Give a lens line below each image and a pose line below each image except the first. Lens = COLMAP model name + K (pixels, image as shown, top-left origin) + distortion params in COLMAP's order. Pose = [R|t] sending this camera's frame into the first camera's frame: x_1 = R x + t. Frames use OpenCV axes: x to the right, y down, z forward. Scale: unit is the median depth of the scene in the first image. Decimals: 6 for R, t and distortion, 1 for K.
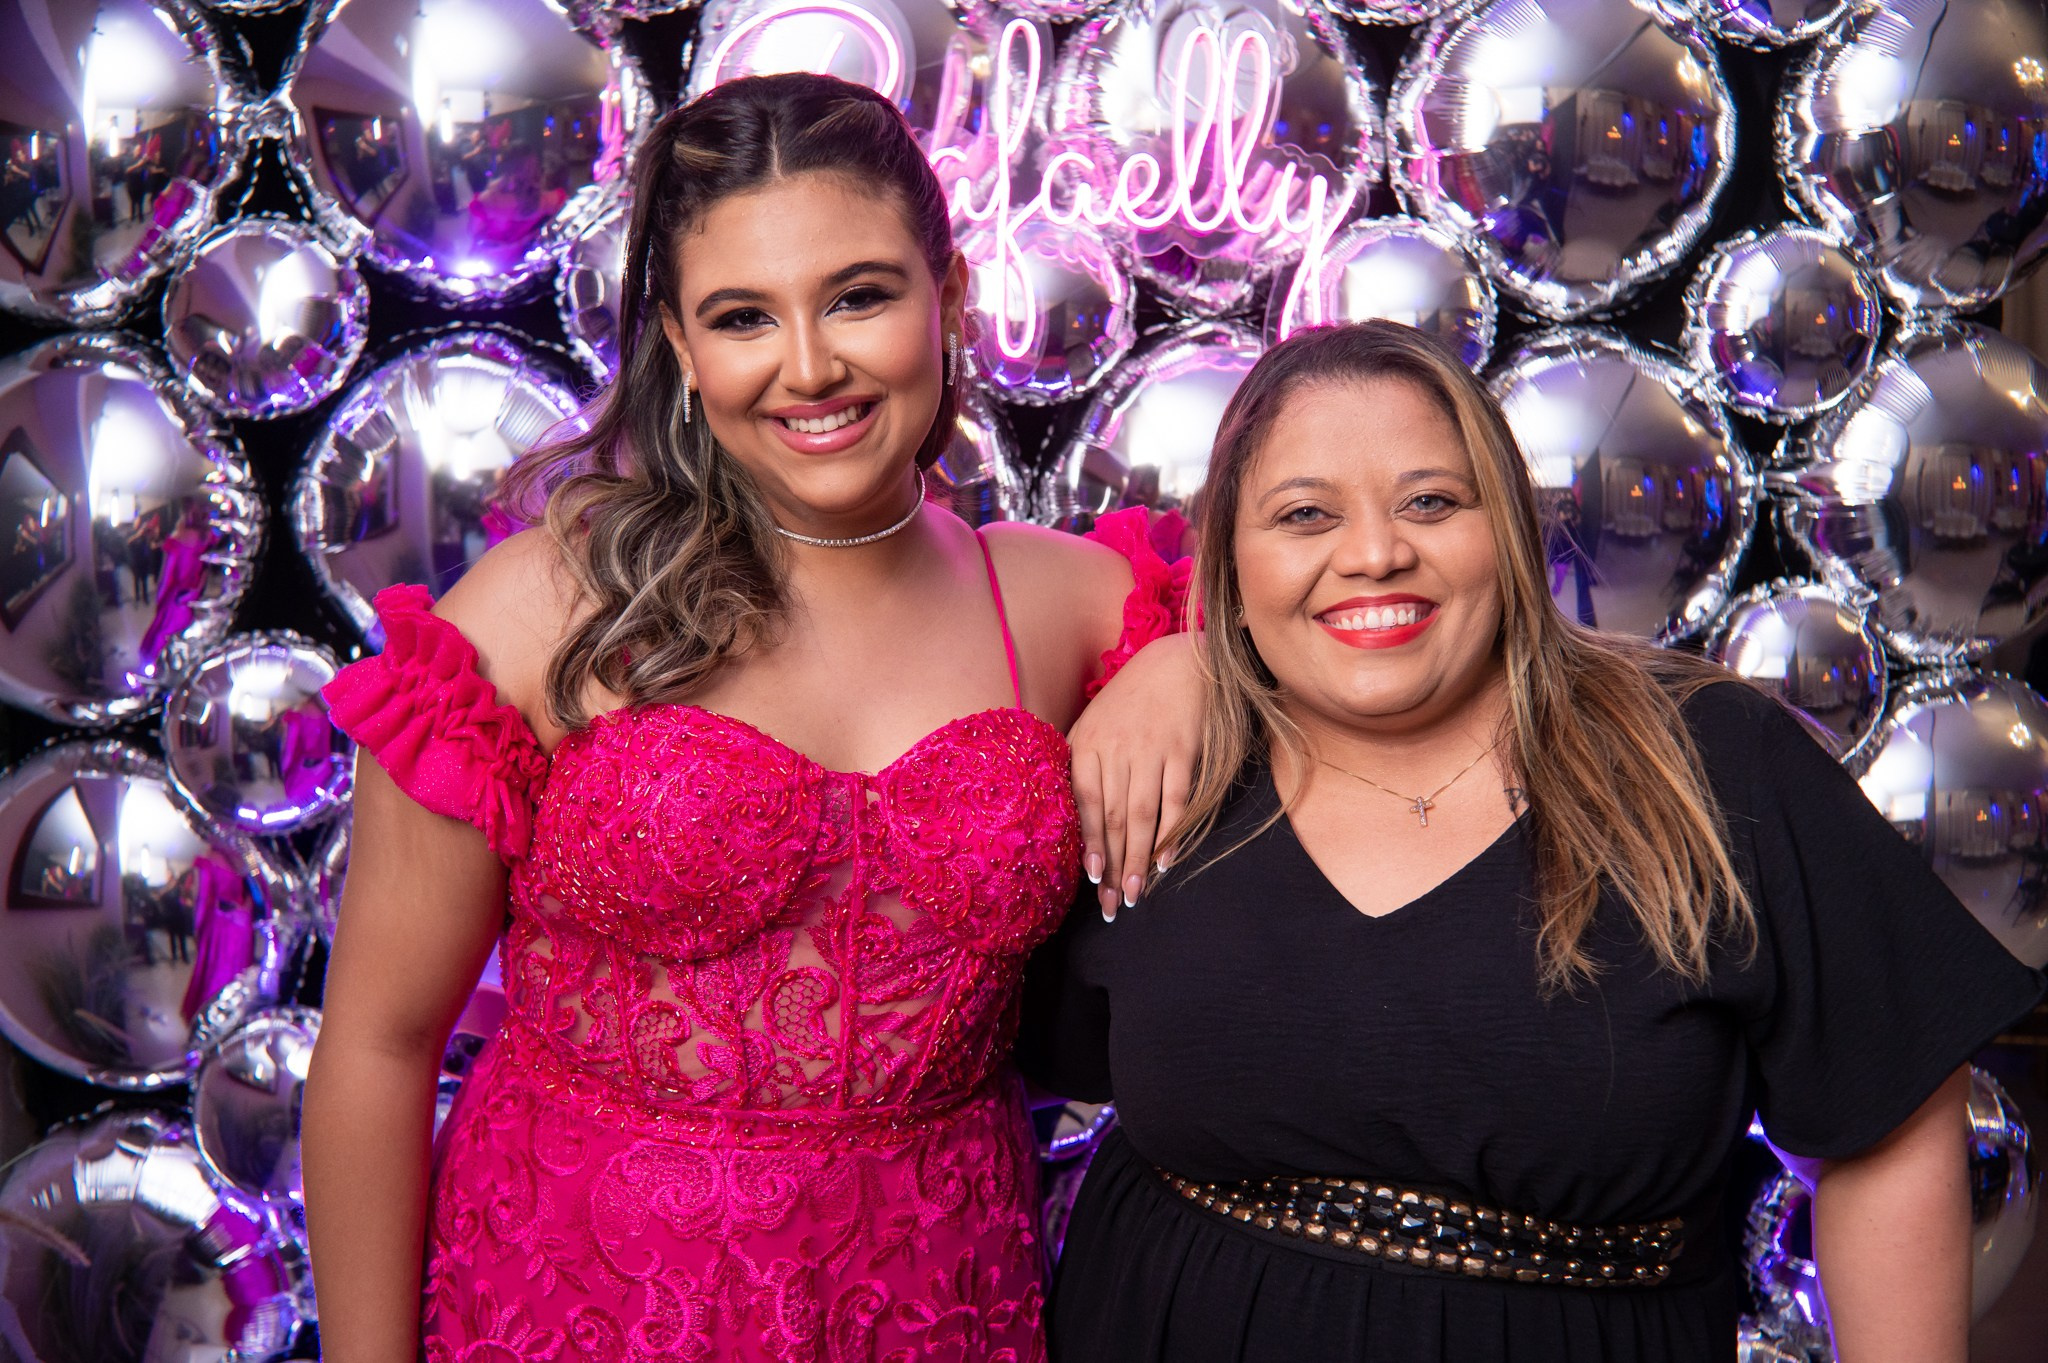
lens RADIAL K [[2150.5, 0, 1025.2], [0, 2150.5, 673.2], [0, 0, 1]] dist [-0.106815, 0.000000]
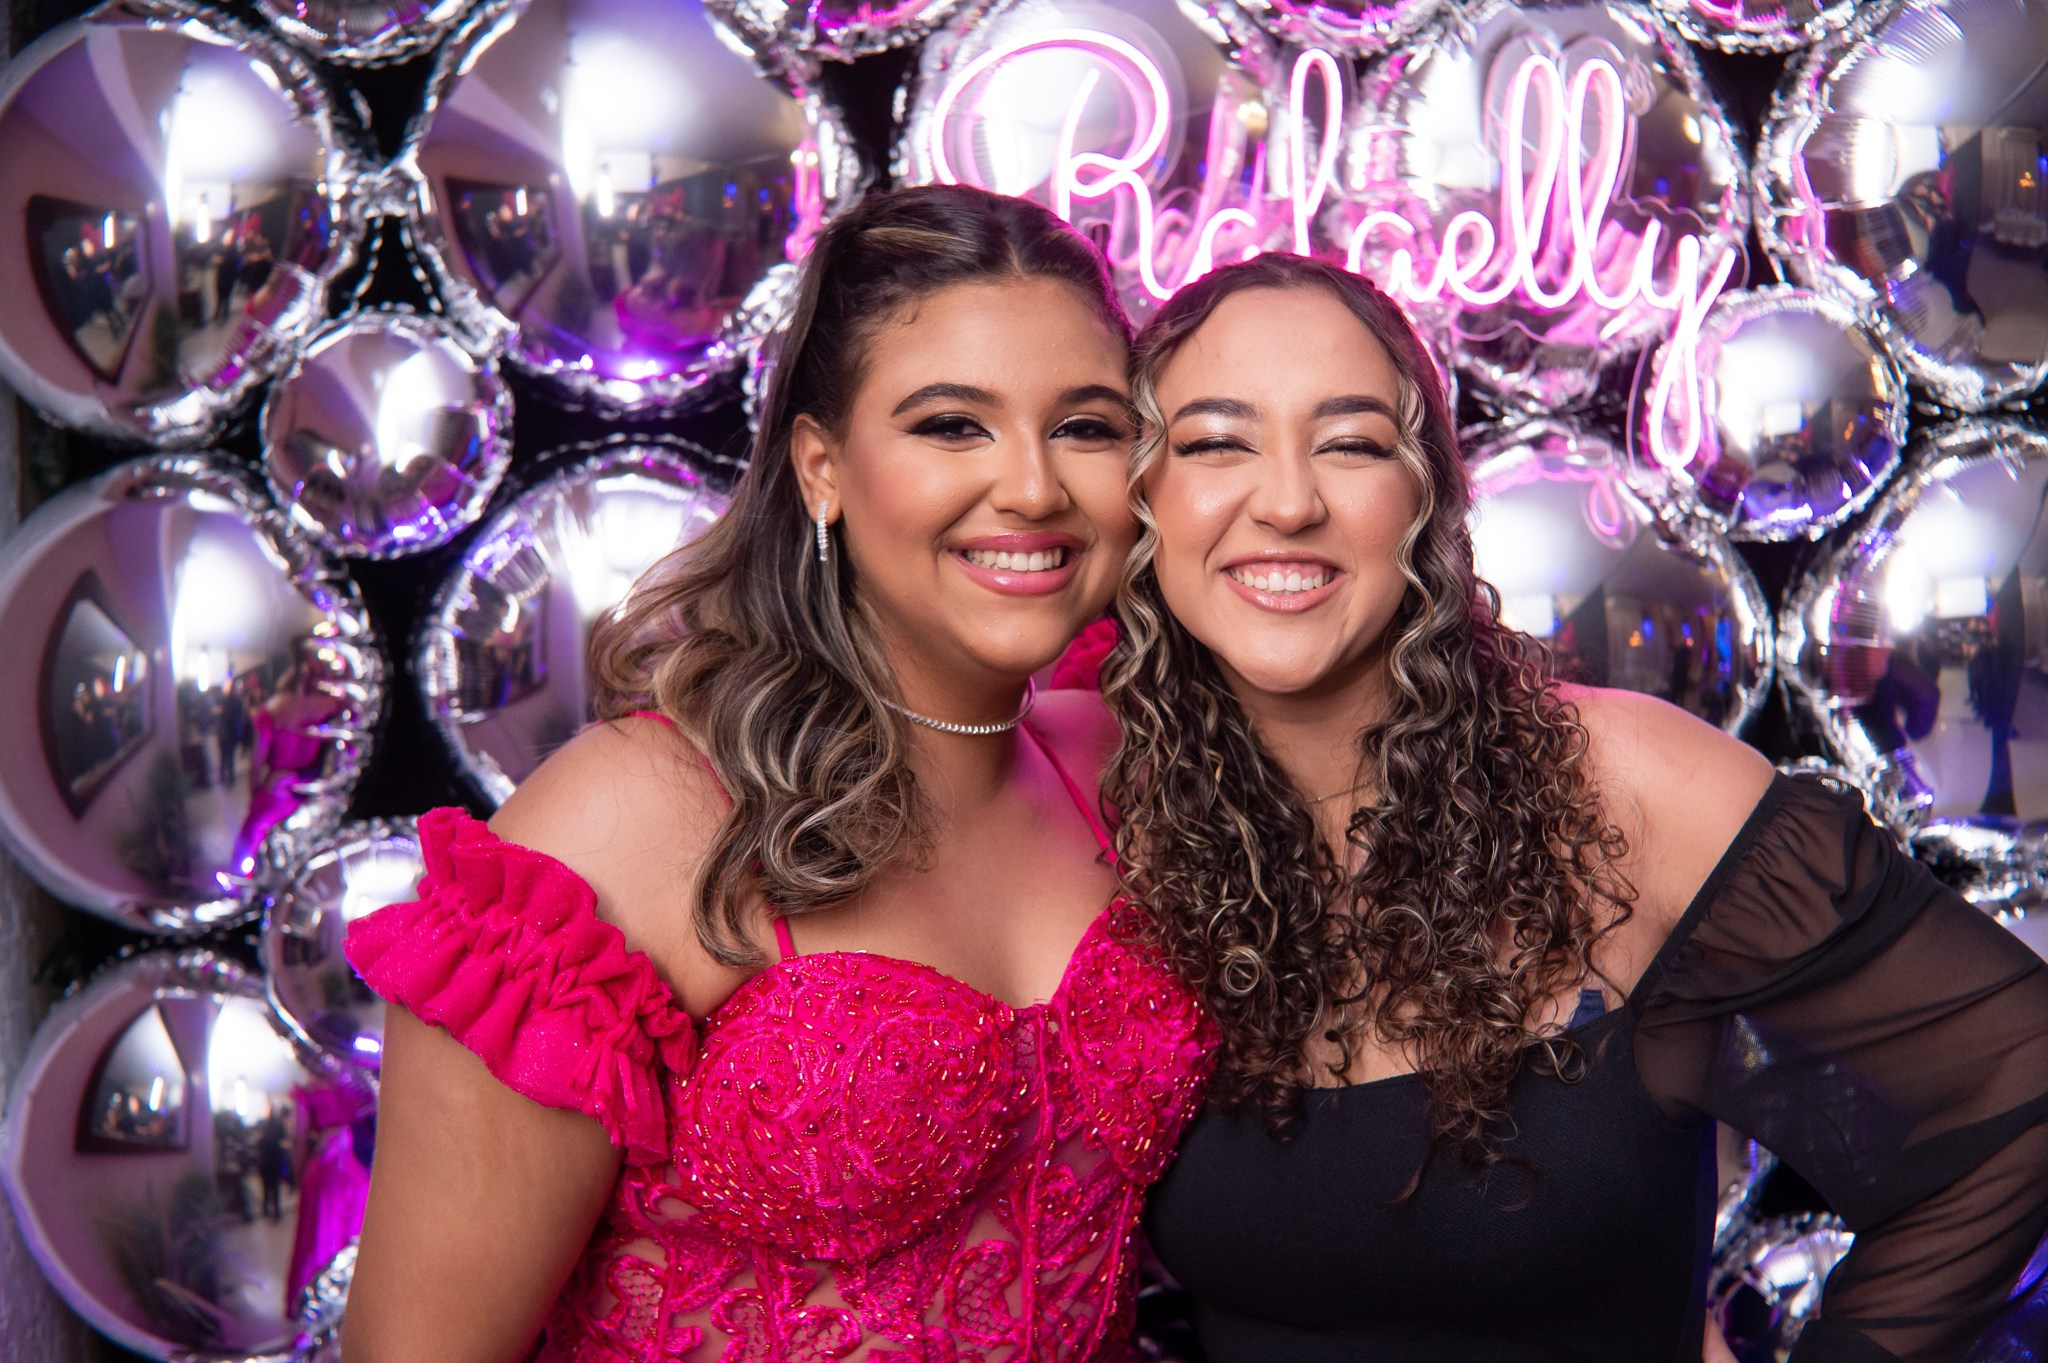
lens RADIAL K [[2150.5, 0, 1026.6], [0, 2150.5, 668.8], [0, 0, 1]] dist [-0.106815, 0.000000]
pose [[0.998733, -0.014606, -0.048166, -0.073582], [0.012038, 0.998513, -0.053175, -0.030410], [0.048871, 0.052527, 0.997423, 0.195967]]
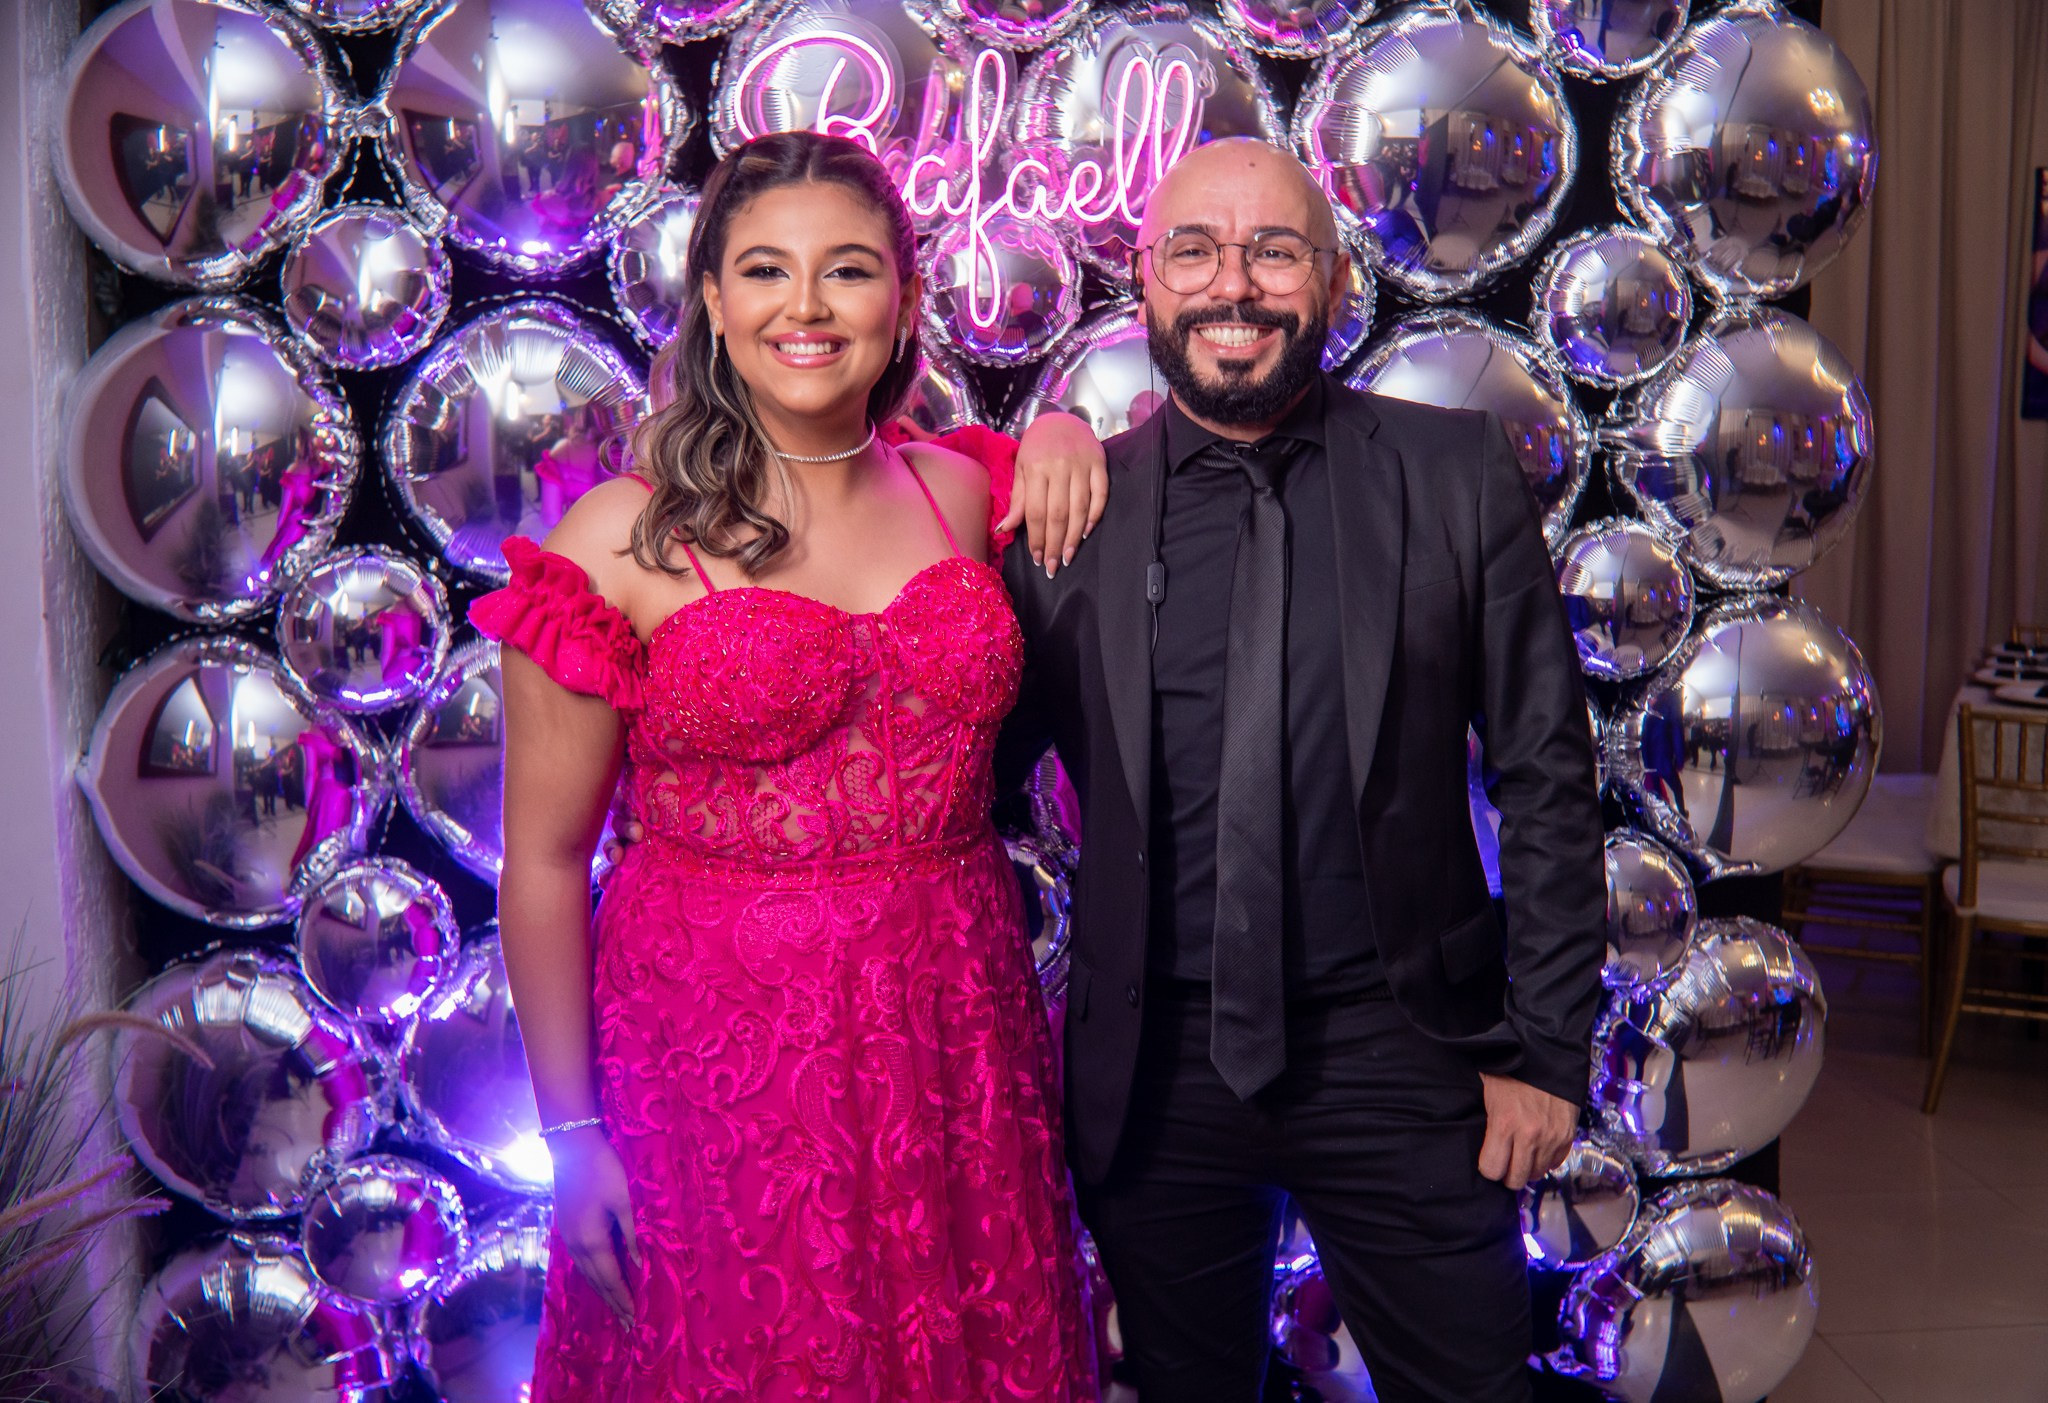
lens RADIAL K [[2231.8, 0, 1051.5], [0, 2231.8, 701.1], [0, 0, 1]] dist [-0.107694, 0.000000]
pose [[0.999347, 0.008679, 0.035061, -0.008343], [-0.009708, 0.999524, 0.029284, 0.028130], [-0.034790, -0.029605, 0.998956, -0.273727]]
